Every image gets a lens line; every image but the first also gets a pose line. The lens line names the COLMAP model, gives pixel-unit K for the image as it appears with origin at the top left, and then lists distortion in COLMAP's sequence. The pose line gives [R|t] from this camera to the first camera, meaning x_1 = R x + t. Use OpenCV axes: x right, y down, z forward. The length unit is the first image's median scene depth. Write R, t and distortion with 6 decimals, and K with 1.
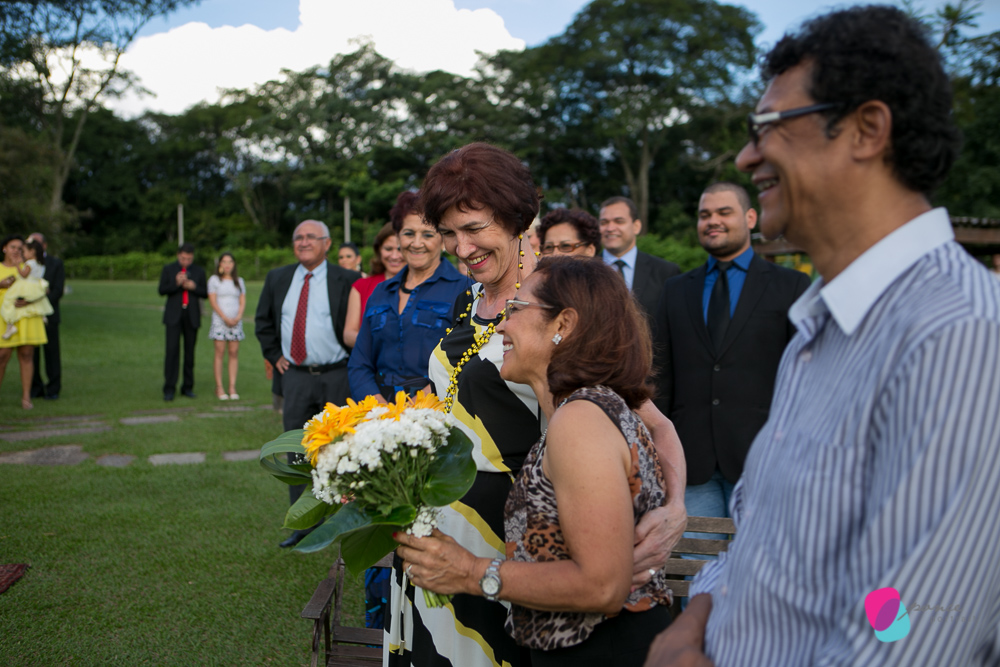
lens RADIAL K [[1016.5, 0, 500.0], [0, 1016.5, 333.5], [0, 0, 1]] dist [-0.042953, 0.037158]
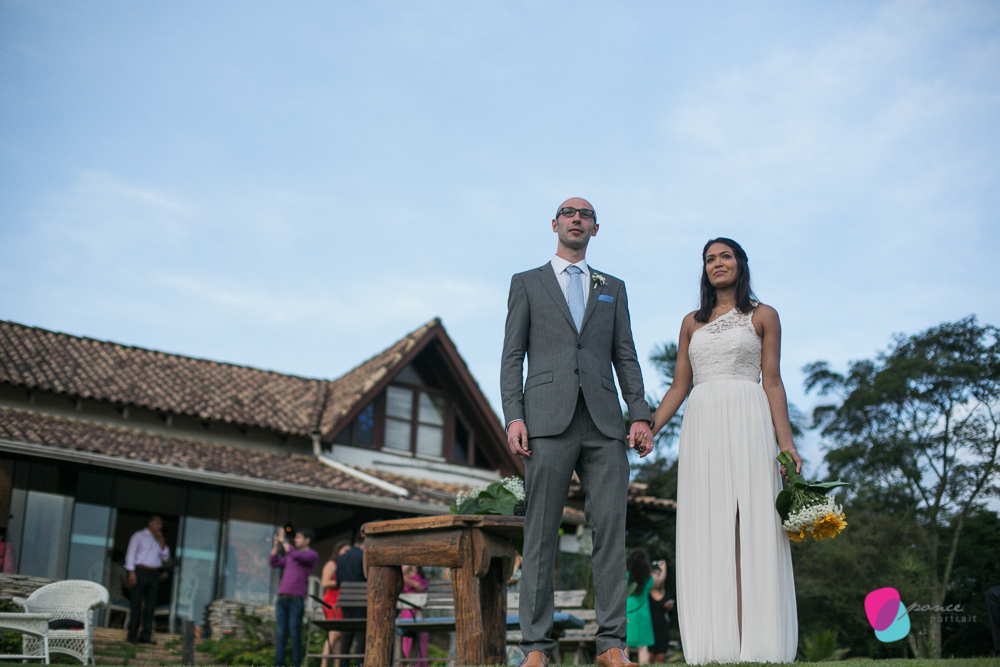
lens RADIAL K [[1432.1, 0, 511.1], [0, 1432.1, 312.4], [0, 0, 1]] dist [-0.130842, 0.049464]
pose [[0.761943, -0.195274, -0.617504, 0.061476], [-0.040958, 0.937024, -0.346854, 0.044093], [0.646348, 0.289574, 0.705961, -0.123109]]
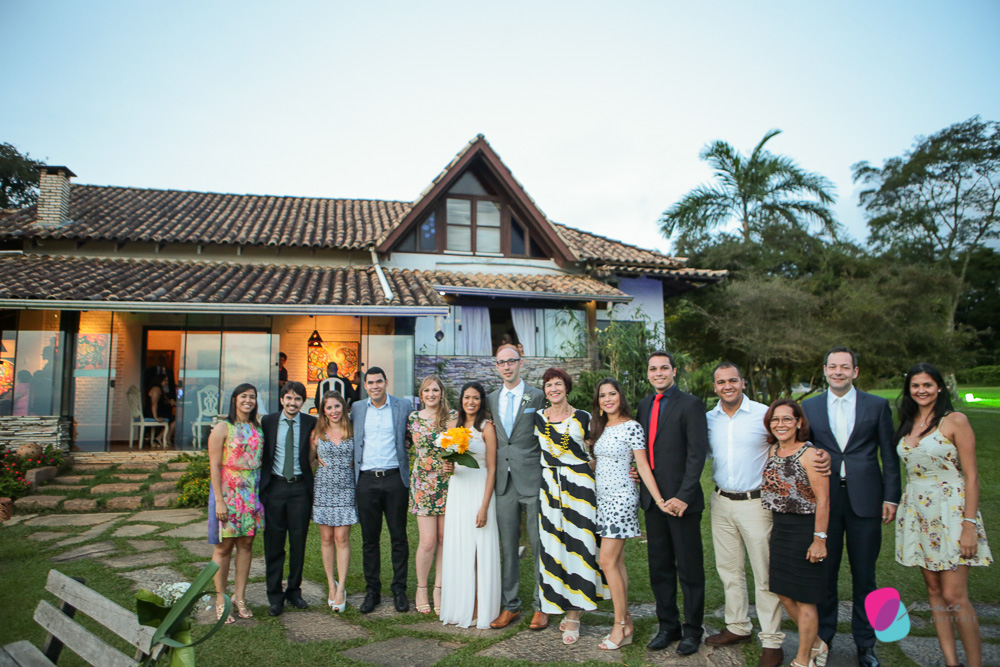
lens RADIAL K [[674.1, 0, 500.0], [0, 674.1, 333.5], [0, 0, 1]] dist [-0.117256, 0.076107]
pose [[0.520959, -0.098303, -0.847902, -0.034062], [-0.012965, 0.992321, -0.123012, -0.009044], [0.853483, 0.075077, 0.515684, 0.072670]]
